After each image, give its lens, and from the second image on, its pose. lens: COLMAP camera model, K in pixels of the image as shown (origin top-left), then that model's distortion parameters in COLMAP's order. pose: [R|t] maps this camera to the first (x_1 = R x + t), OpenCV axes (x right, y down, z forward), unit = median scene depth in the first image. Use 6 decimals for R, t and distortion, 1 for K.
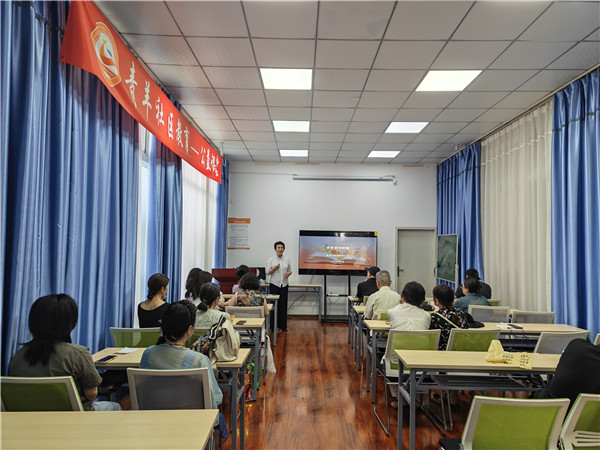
lens RADIAL K [[419.4, 0, 305.3], [0, 419.4, 229.5], [0, 0, 1]] dist [0.063400, -0.038268]
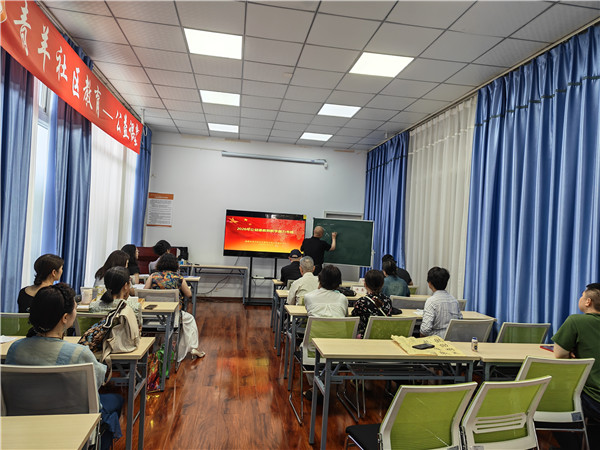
lens RADIAL K [[419.4, 0, 302.0], [0, 419.4, 224.6], [0, 0, 1]] dist [0.063400, -0.038268]
pose [[0.987166, 0.044531, 0.153363, 0.017559], [-0.049396, 0.998385, 0.028060, 0.000681], [-0.151866, -0.035275, 0.987771, 0.038356]]
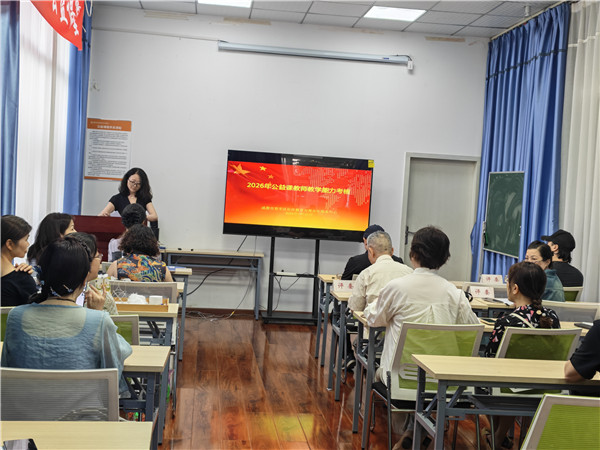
lens RADIAL K [[840.1, 0, 308.9], [0, 840.1, 215.3], [0, 0, 1]] dist [0.064257, 0.000000]
pose [[0.992661, 0.042511, 0.113212, -0.046876], [-0.050787, 0.996165, 0.071247, 0.005434], [-0.109749, -0.076474, 0.991013, -0.093805]]
